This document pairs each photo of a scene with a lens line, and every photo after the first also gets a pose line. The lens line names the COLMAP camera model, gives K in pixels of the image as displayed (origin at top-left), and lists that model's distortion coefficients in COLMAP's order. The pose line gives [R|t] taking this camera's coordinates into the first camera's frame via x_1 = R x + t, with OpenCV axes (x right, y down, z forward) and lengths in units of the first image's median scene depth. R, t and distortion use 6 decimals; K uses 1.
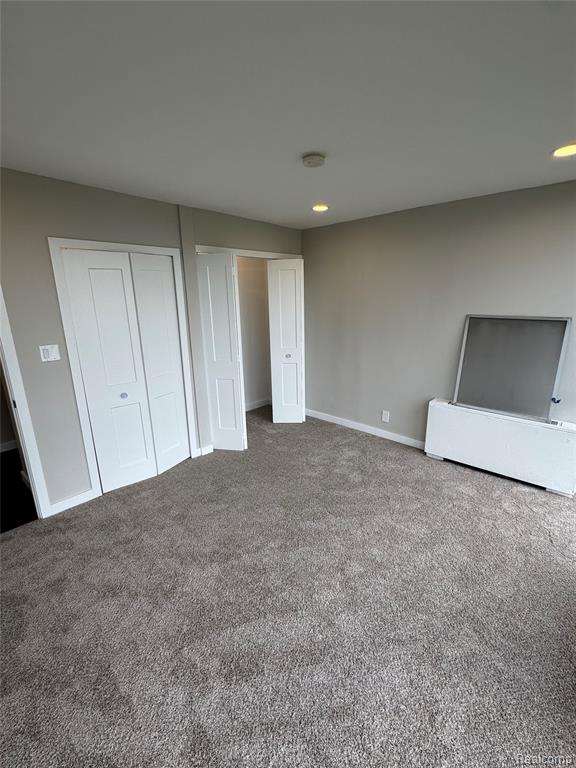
lens RADIAL K [[344.8, 0, 288.0], [0, 344.8, 384.0], [0, 0, 1]] dist [-0.005562, -0.000404]
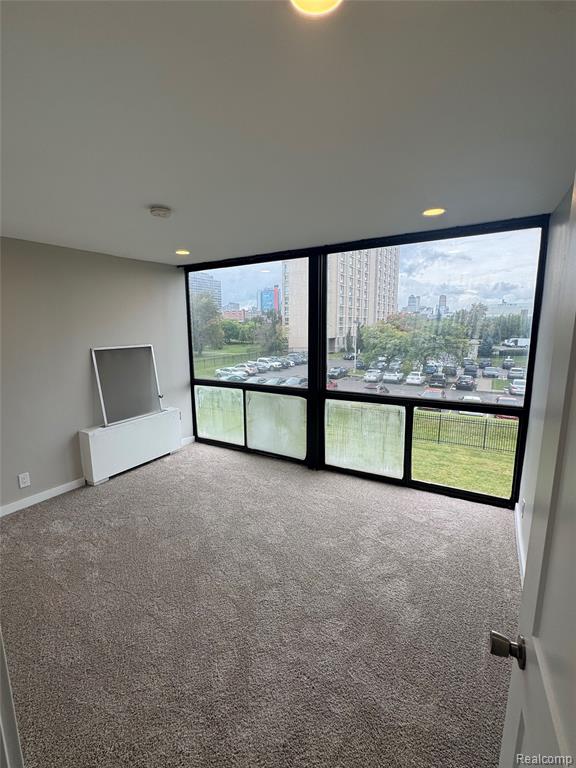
lens RADIAL K [[344.8, 0, 288.0], [0, 344.8, 384.0], [0, 0, 1]] dist [-0.005562, -0.000404]
pose [[-0.231872, -0.132509, 0.963679, -0.739948], [0.270100, 0.942952, 0.194648, -0.131028], [-0.934495, 0.305423, -0.182854, 0.622139]]
